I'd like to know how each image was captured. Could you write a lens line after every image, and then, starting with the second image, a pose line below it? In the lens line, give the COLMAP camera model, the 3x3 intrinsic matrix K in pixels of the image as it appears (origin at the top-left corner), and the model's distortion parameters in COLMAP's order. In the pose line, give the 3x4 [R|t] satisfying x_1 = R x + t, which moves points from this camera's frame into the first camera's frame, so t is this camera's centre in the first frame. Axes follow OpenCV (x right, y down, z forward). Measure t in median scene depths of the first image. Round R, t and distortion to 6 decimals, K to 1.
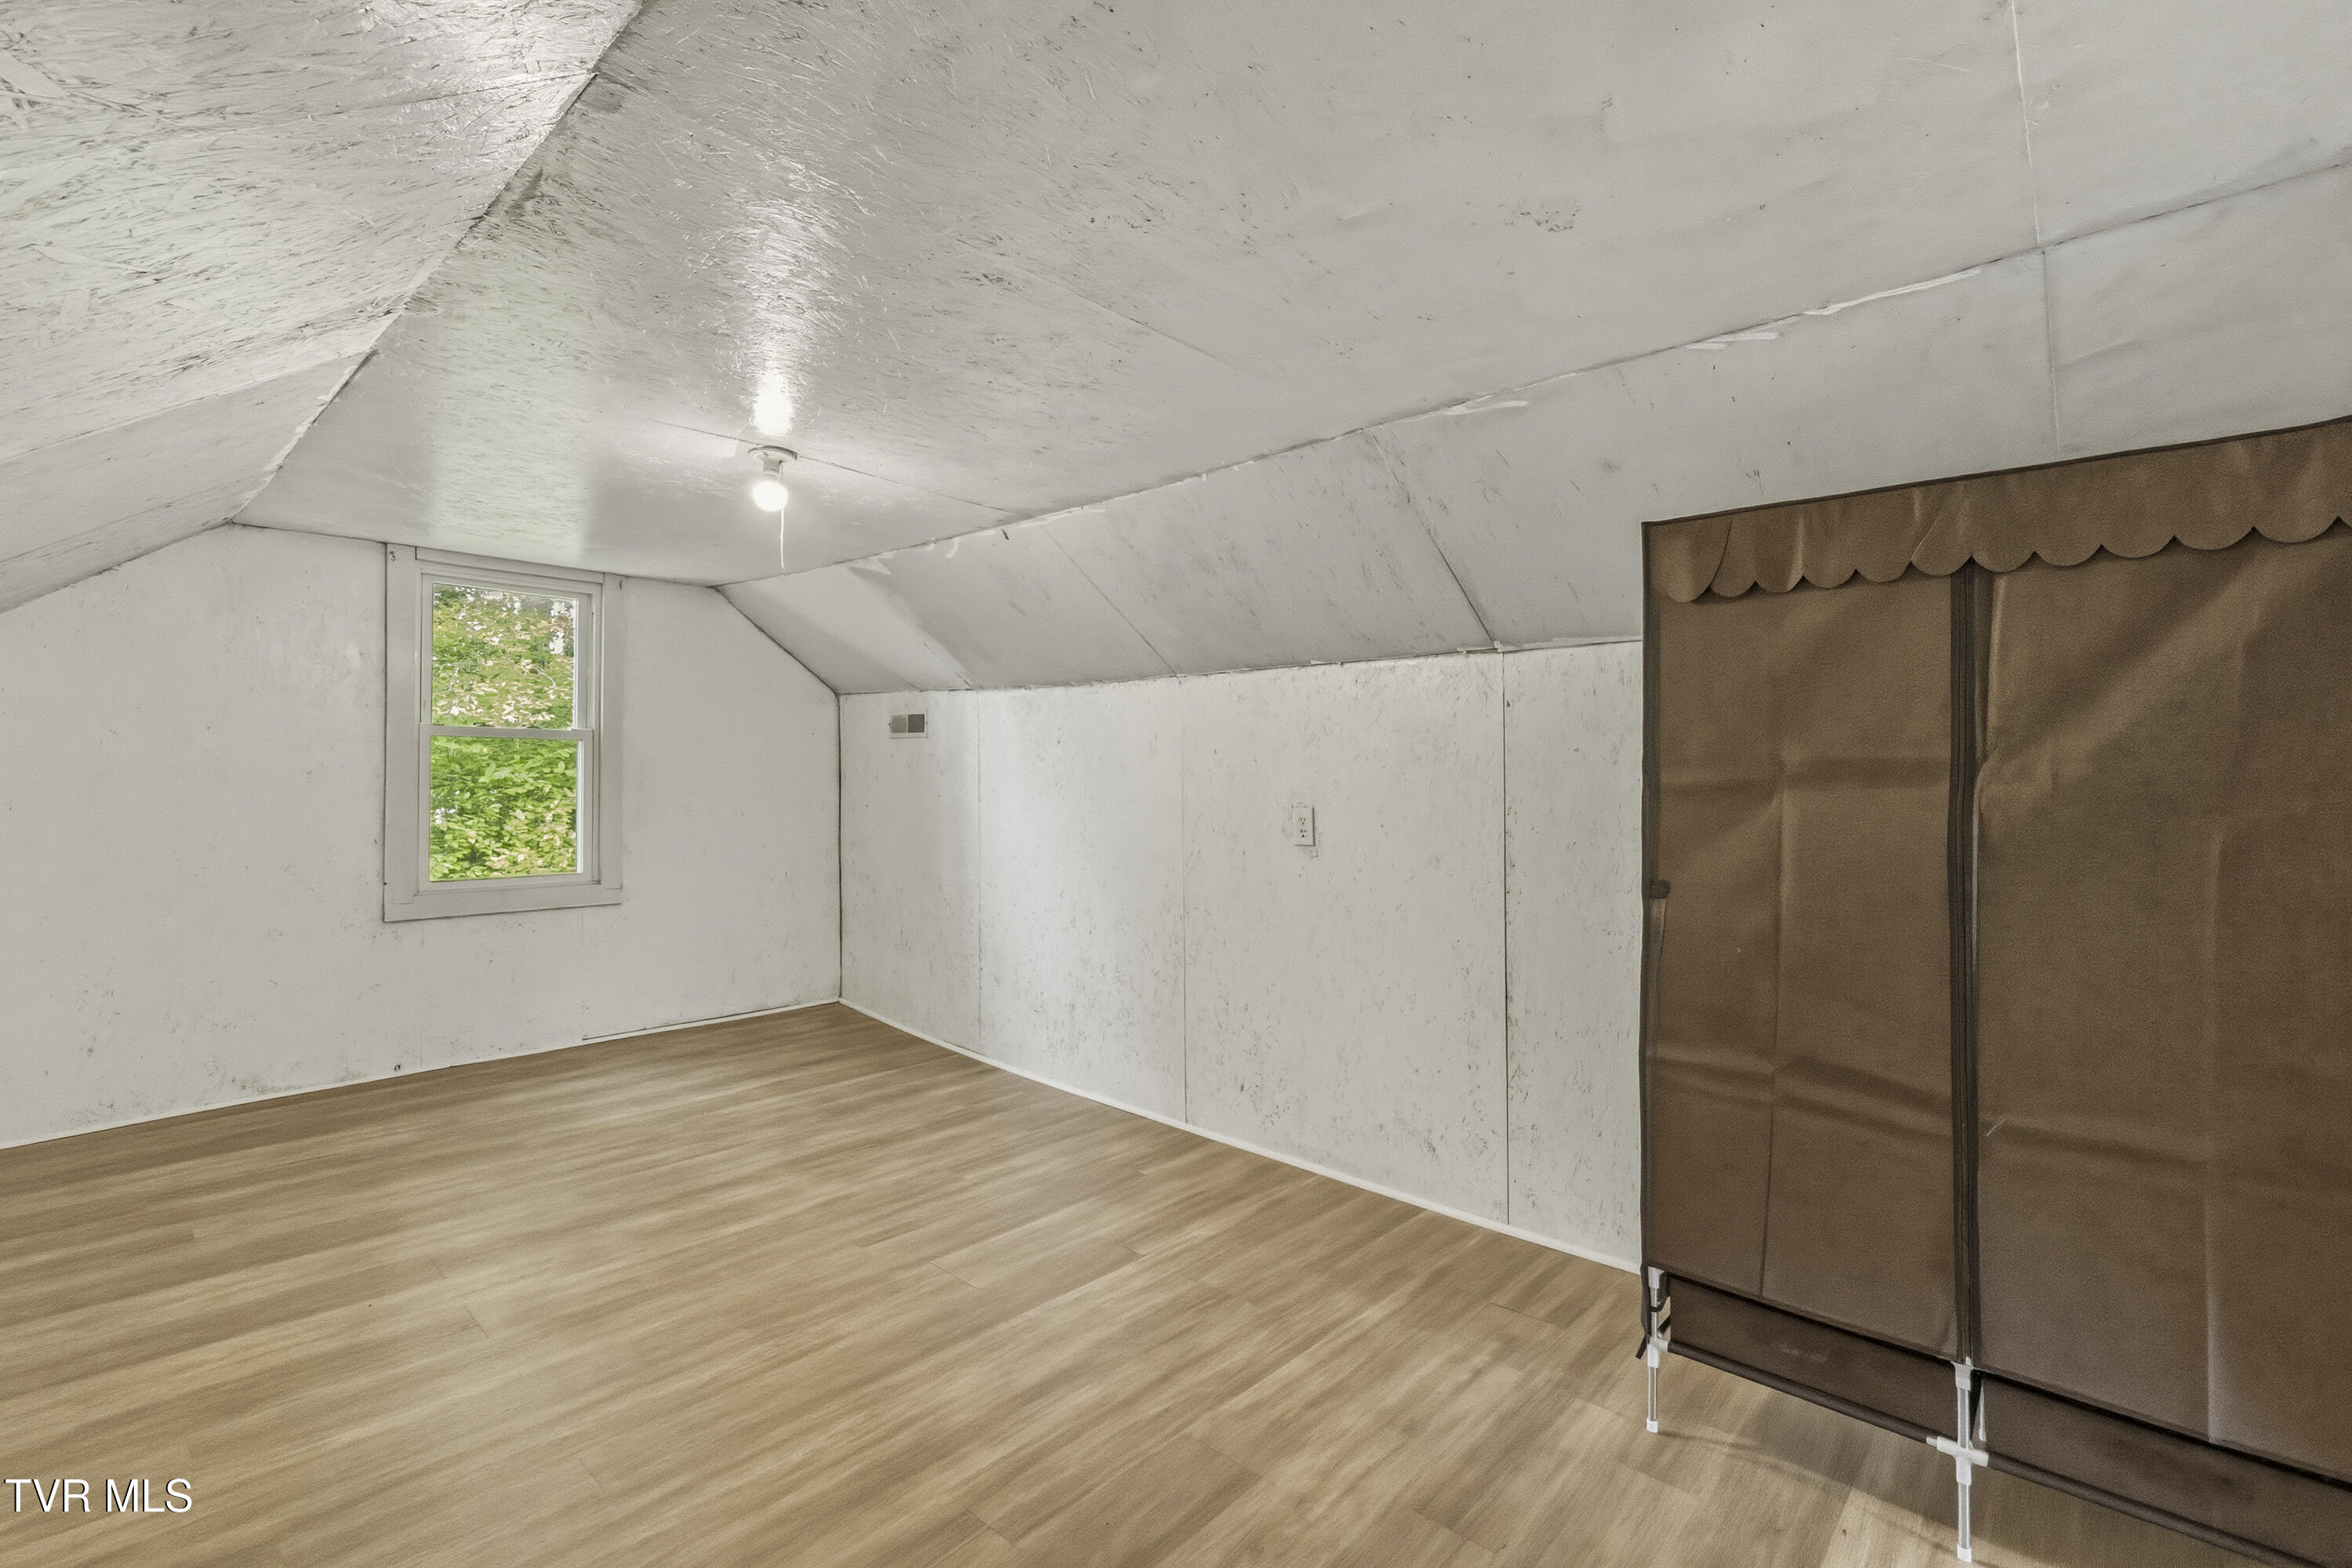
lens RADIAL K [[1035.4, 0, 1176.1], [0, 1035.4, 768.8], [0, 0, 1]] dist [-0.000451, 0.000167]
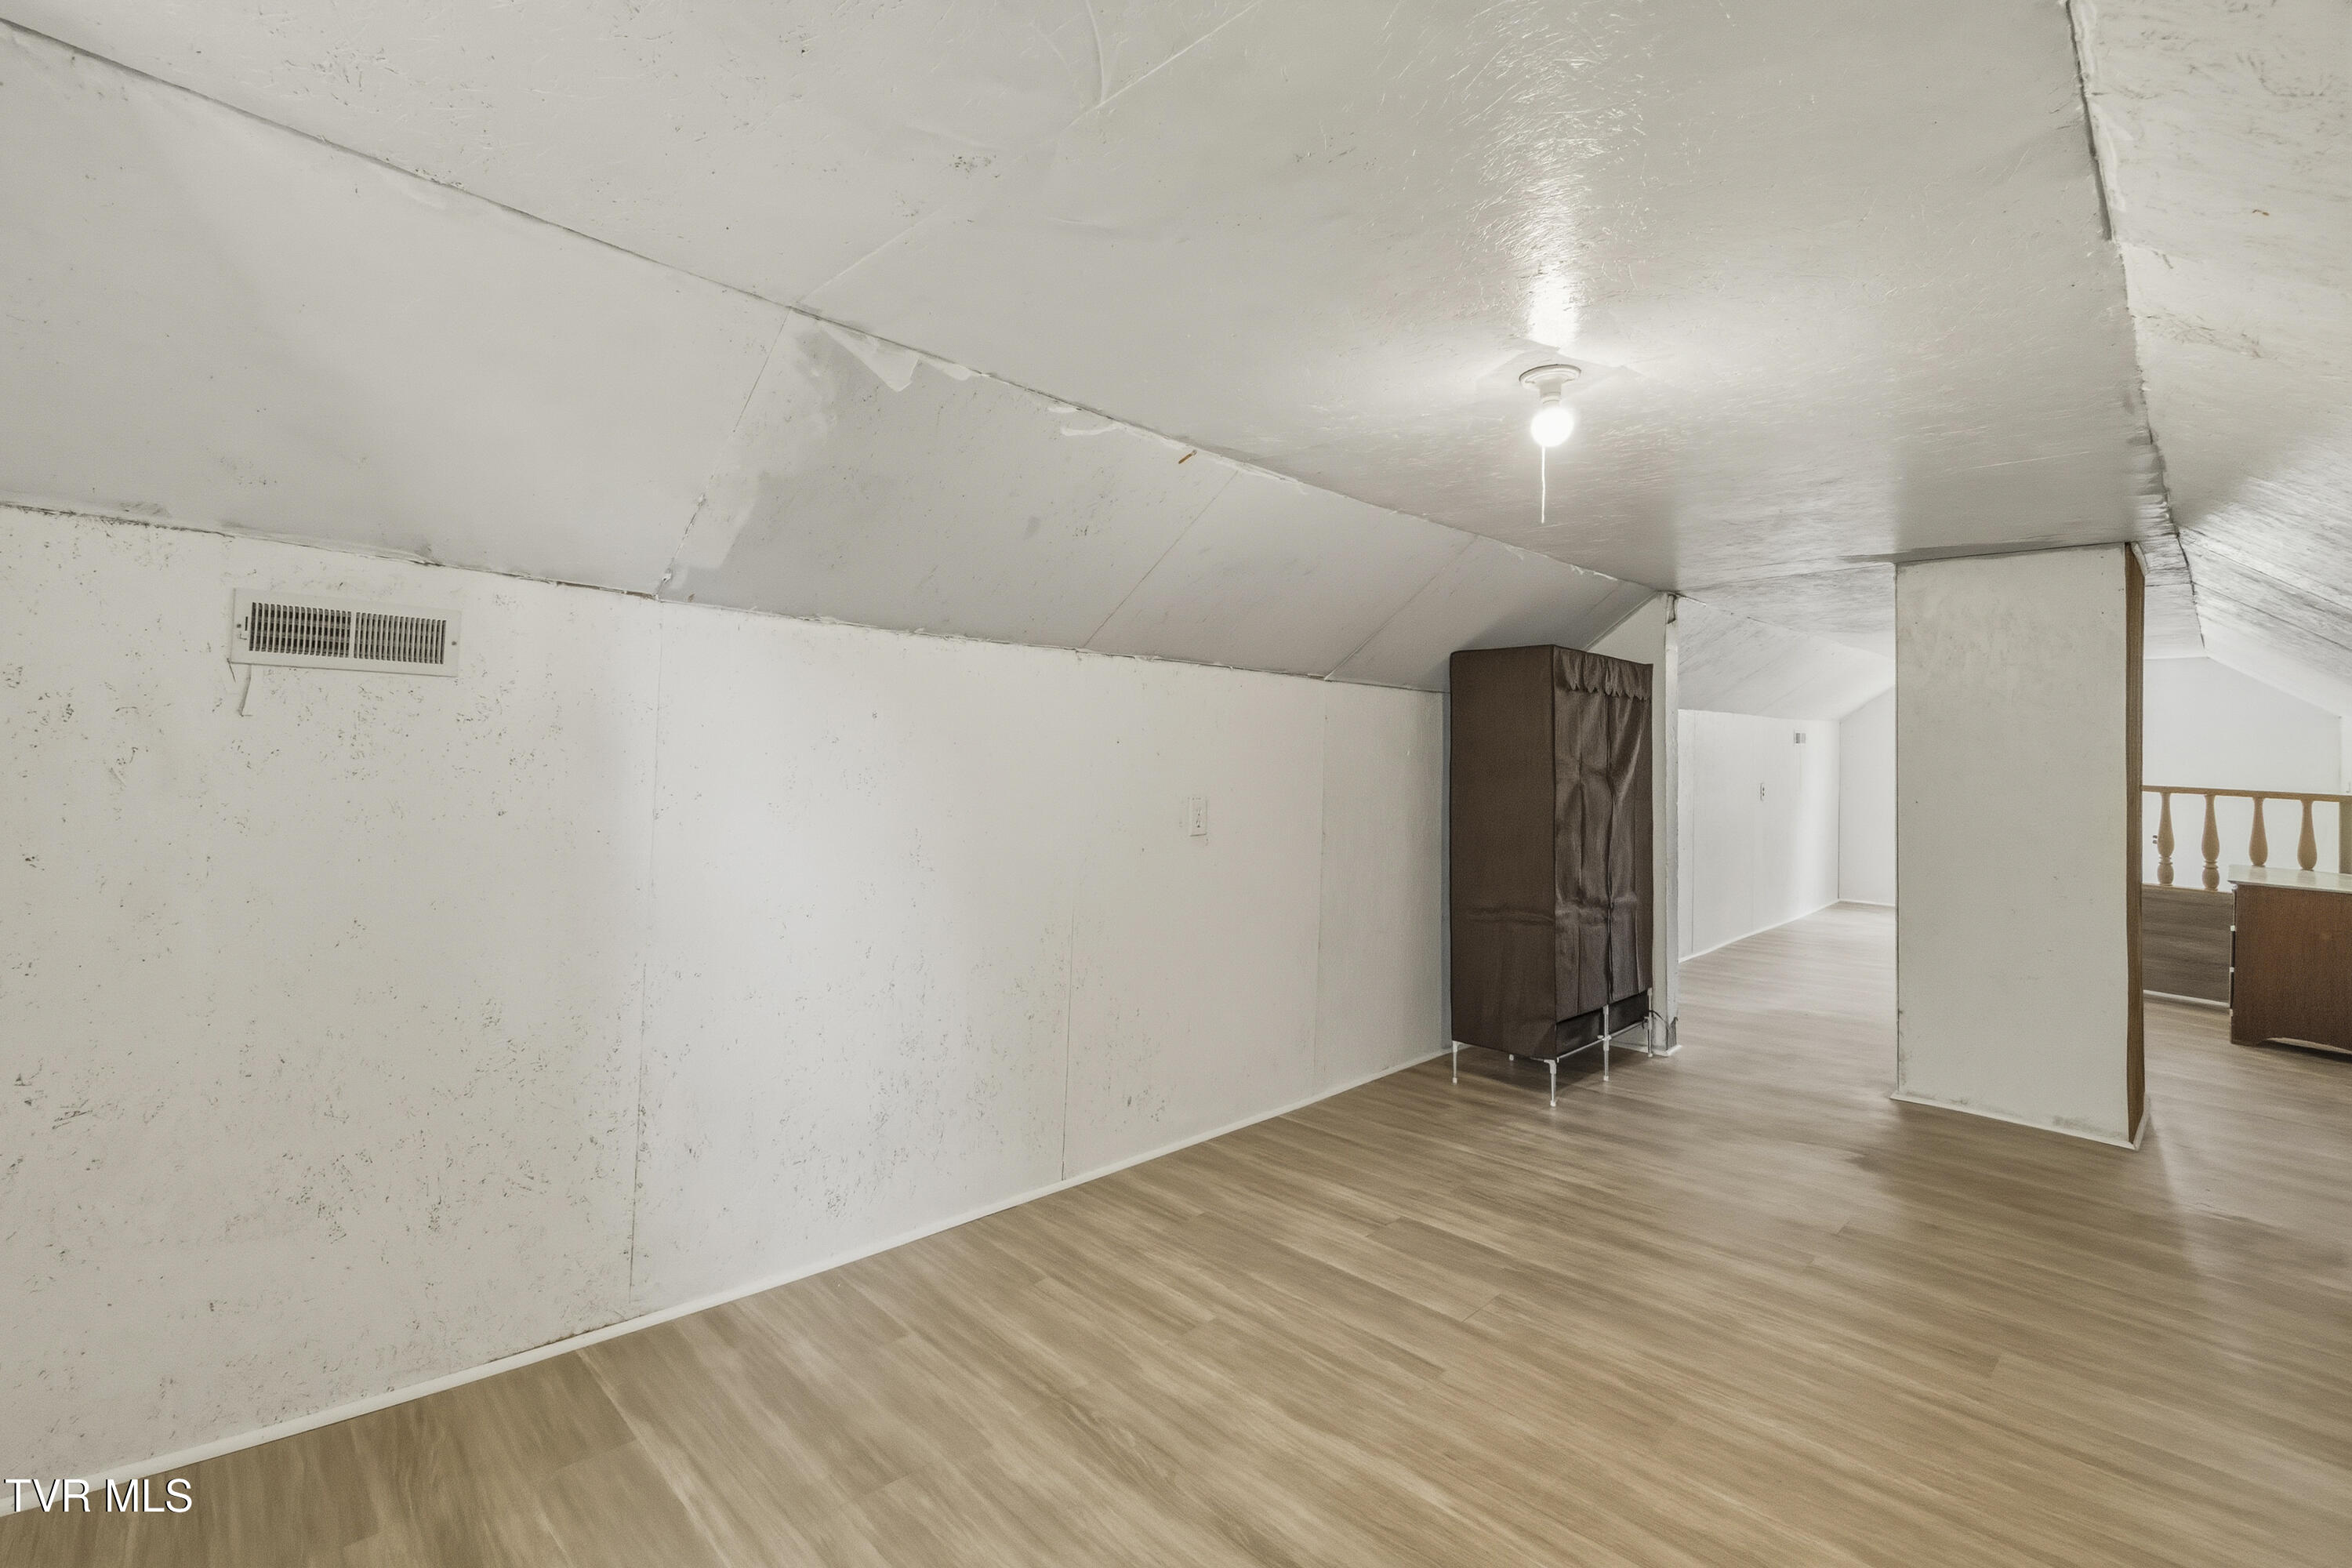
lens RADIAL K [[1028.0, 0, 1173.5], [0, 1028.0, 737.5], [0, 0, 1]] dist [-0.001276, -0.000041]
pose [[0.056591, 0.011994, 0.998325, -0.962835], [-0.028467, 0.999541, -0.010395, -0.014321], [-0.997992, -0.027831, 0.056906, 1.015951]]
